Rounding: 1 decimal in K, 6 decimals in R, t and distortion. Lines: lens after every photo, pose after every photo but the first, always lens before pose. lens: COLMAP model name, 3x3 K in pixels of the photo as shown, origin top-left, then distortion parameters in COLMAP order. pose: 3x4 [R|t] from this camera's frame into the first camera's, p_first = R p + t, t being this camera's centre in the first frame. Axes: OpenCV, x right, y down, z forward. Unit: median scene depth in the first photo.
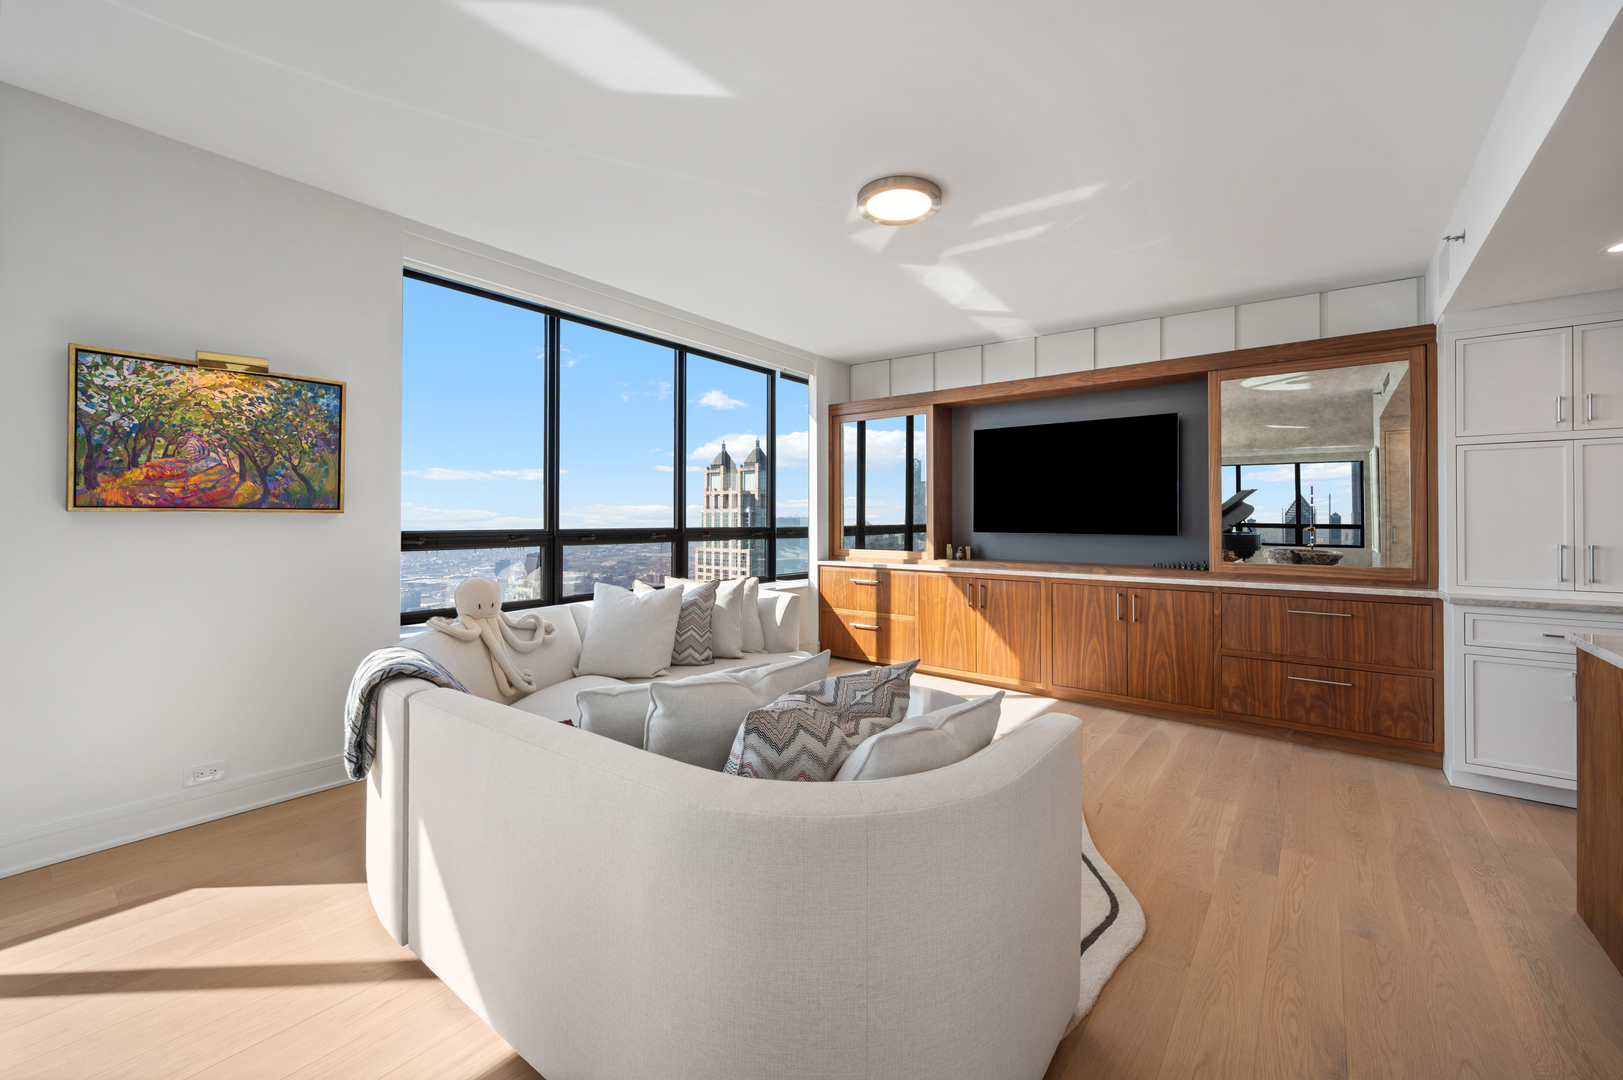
lens RADIAL K [[638.6, 0, 807.9], [0, 638.6, 515.6], [0, 0, 1]] dist [-0.002277, 0.000181]
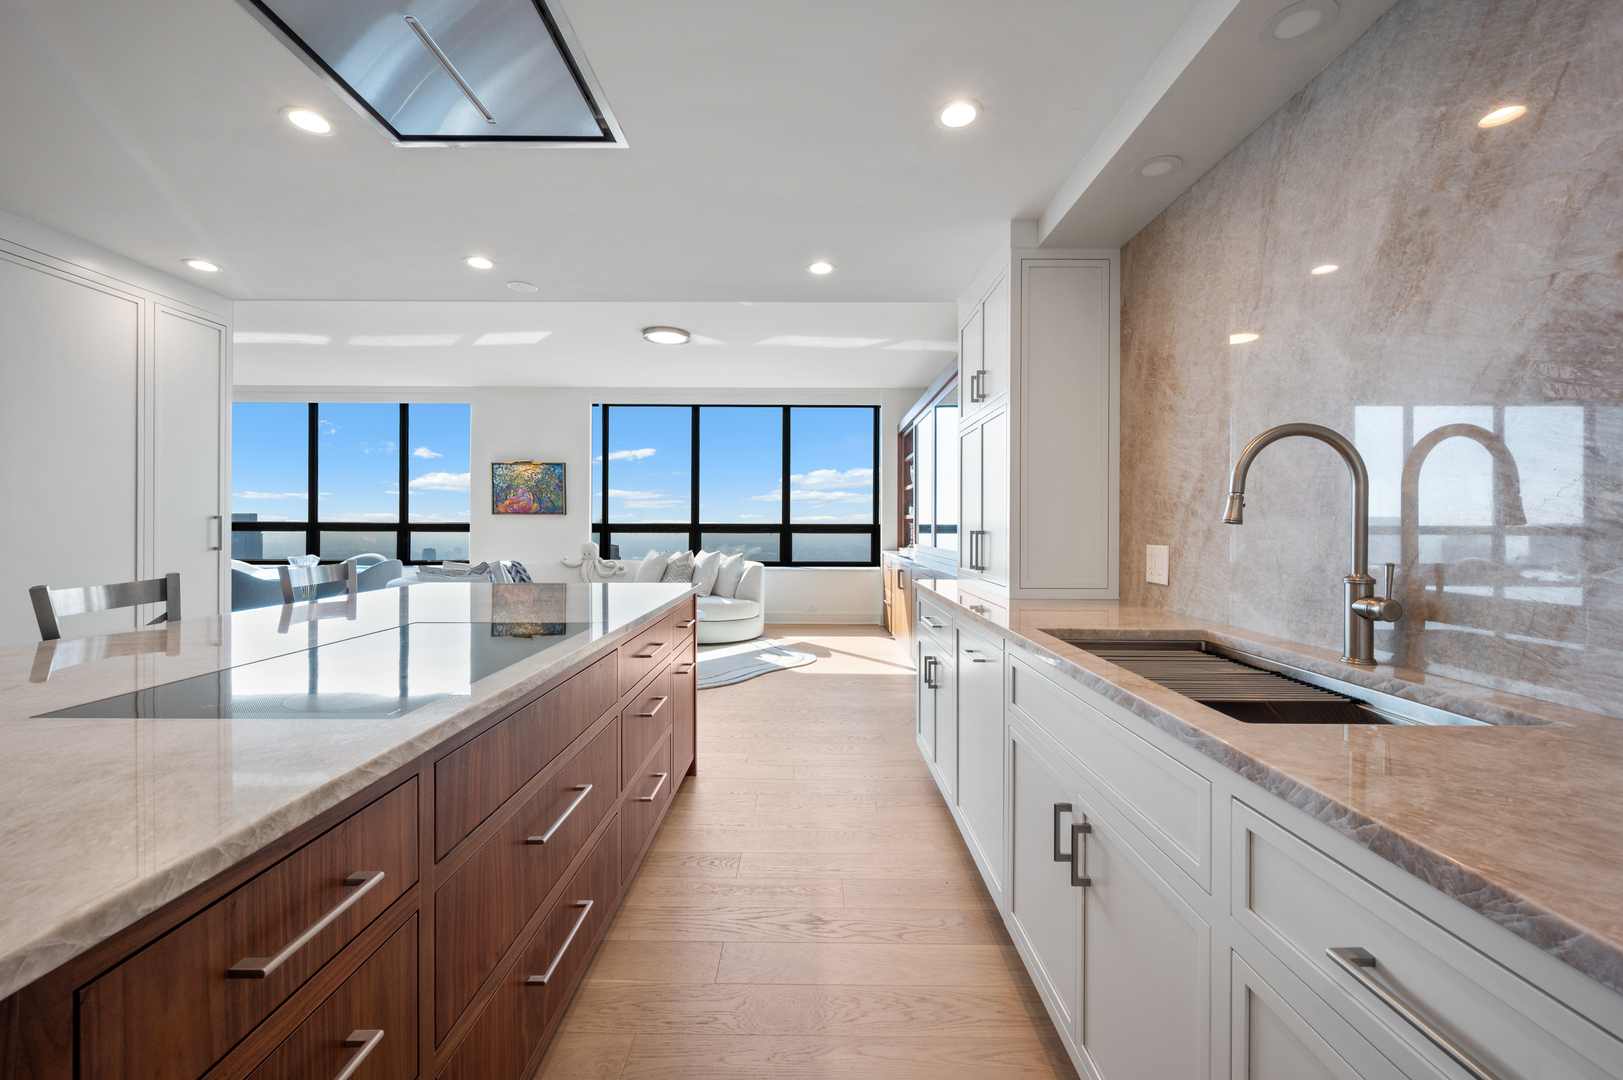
lens RADIAL K [[638.6, 0, 808.9], [0, 638.6, 528.4], [0, 0, 1]] dist [-0.002277, 0.000181]
pose [[0.616045, 0.002581, -0.787706, 1.529858], [0.003532, 0.999976, 0.006039, 0.031152], [0.787703, -0.006502, 0.616021, 0.179912]]
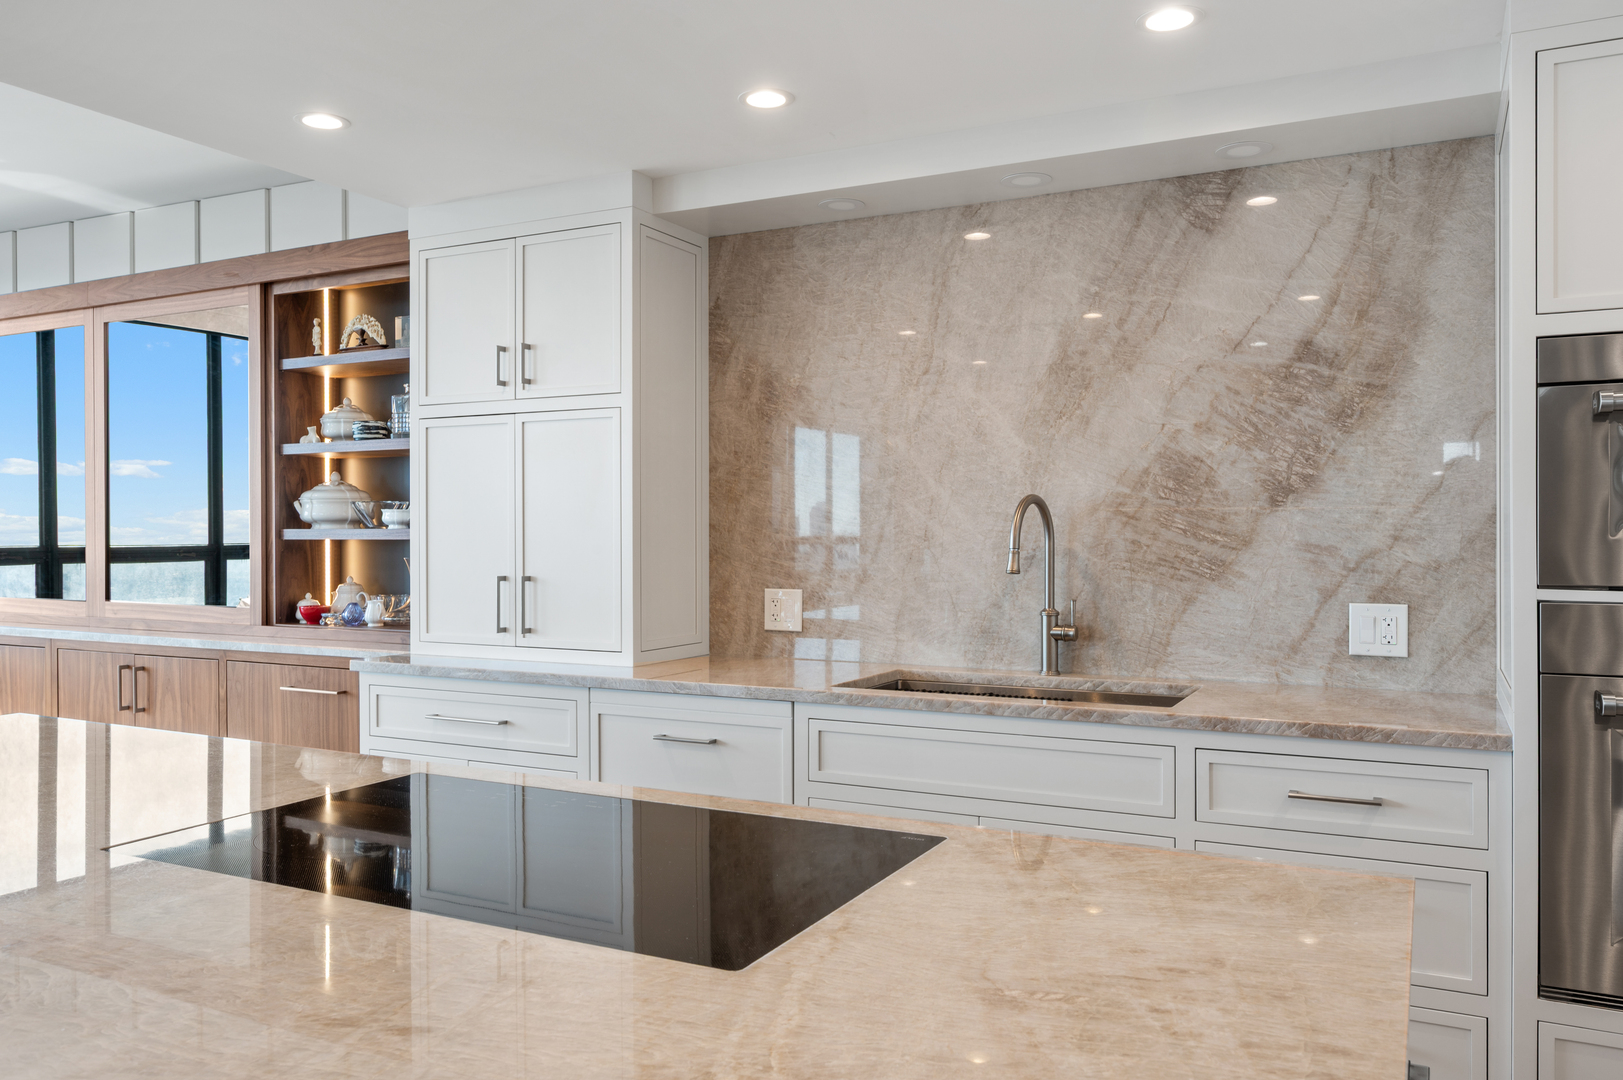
lens RADIAL K [[1216.9, 0, 805.3], [0, 1216.9, 532.3], [0, 0, 1]] dist [0.002156, -0.005456]
pose [[0.981566, -0.003392, 0.191092, 1.068685], [0.002004, 0.999970, 0.007456, -0.005579], [-0.191112, -0.006935, 0.981544, -0.232034]]
